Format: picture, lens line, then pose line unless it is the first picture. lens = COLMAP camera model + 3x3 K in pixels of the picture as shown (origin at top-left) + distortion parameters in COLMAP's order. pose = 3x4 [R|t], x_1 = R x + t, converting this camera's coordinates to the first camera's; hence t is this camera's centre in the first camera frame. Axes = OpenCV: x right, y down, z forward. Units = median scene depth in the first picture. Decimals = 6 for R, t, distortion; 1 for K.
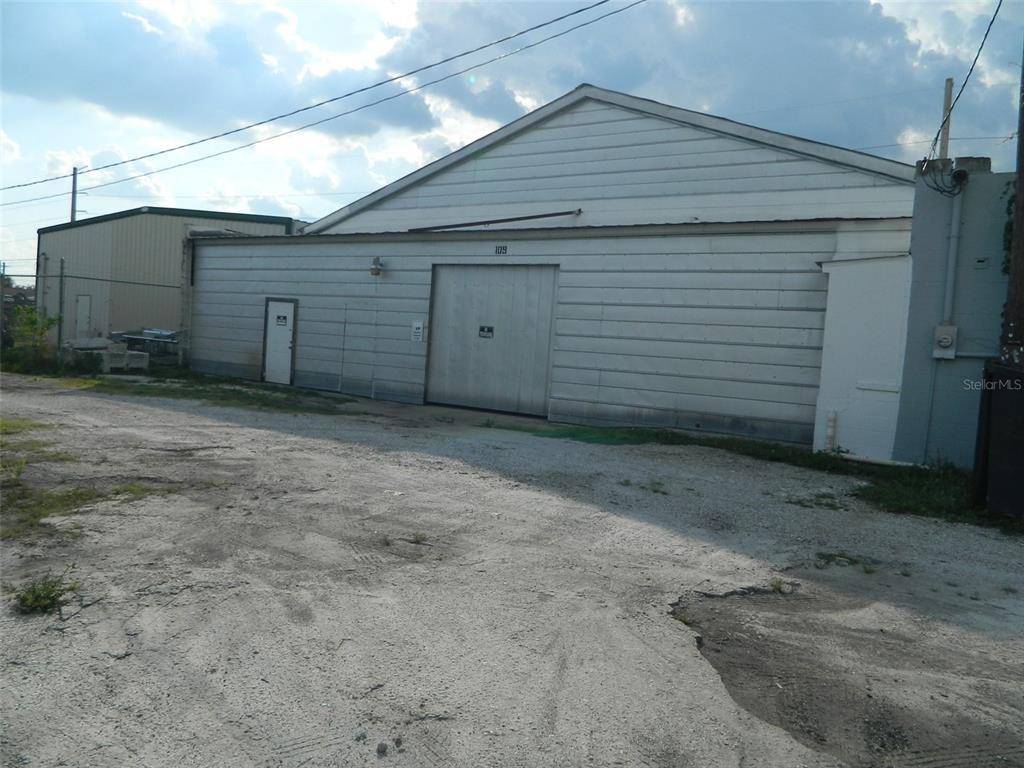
lens RADIAL K [[761.0, 0, 506.4], [0, 761.0, 383.5], [0, 0, 1]] dist [0.009628, -0.003068]
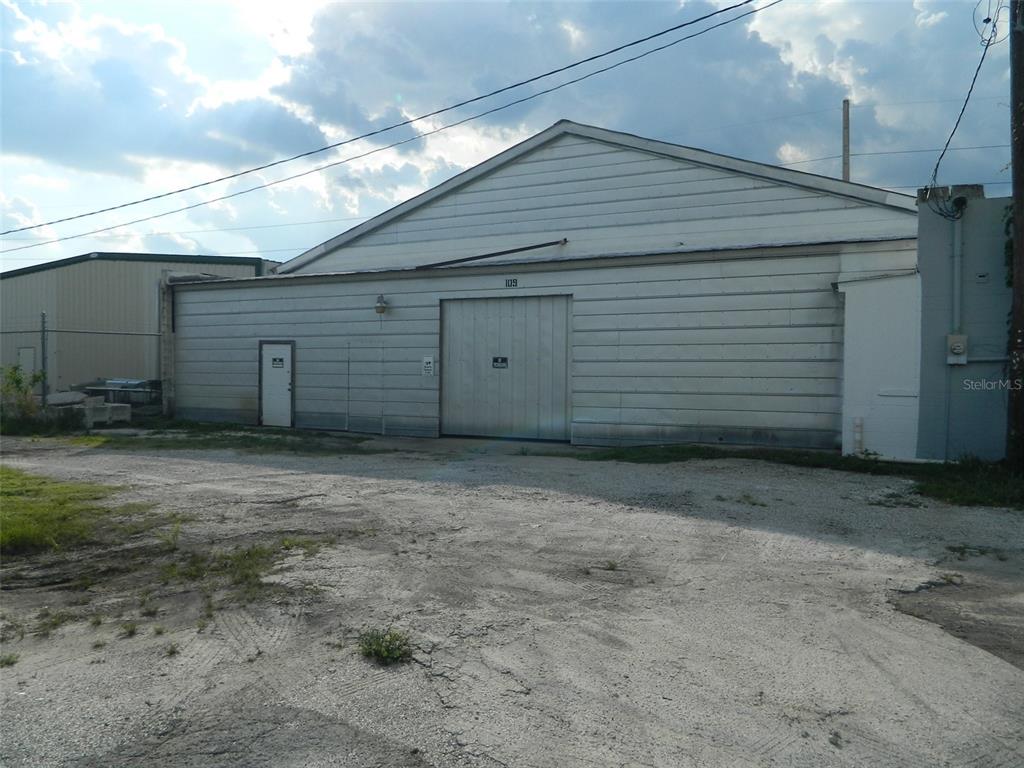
lens RADIAL K [[761.0, 0, 506.4], [0, 761.0, 383.5], [0, 0, 1]] dist [0.009628, -0.003068]
pose [[0.991746, -0.063738, 0.111252, -0.148843], [0.066883, 0.997453, -0.024765, -0.014932], [-0.109390, 0.032001, 0.993484, -0.025943]]
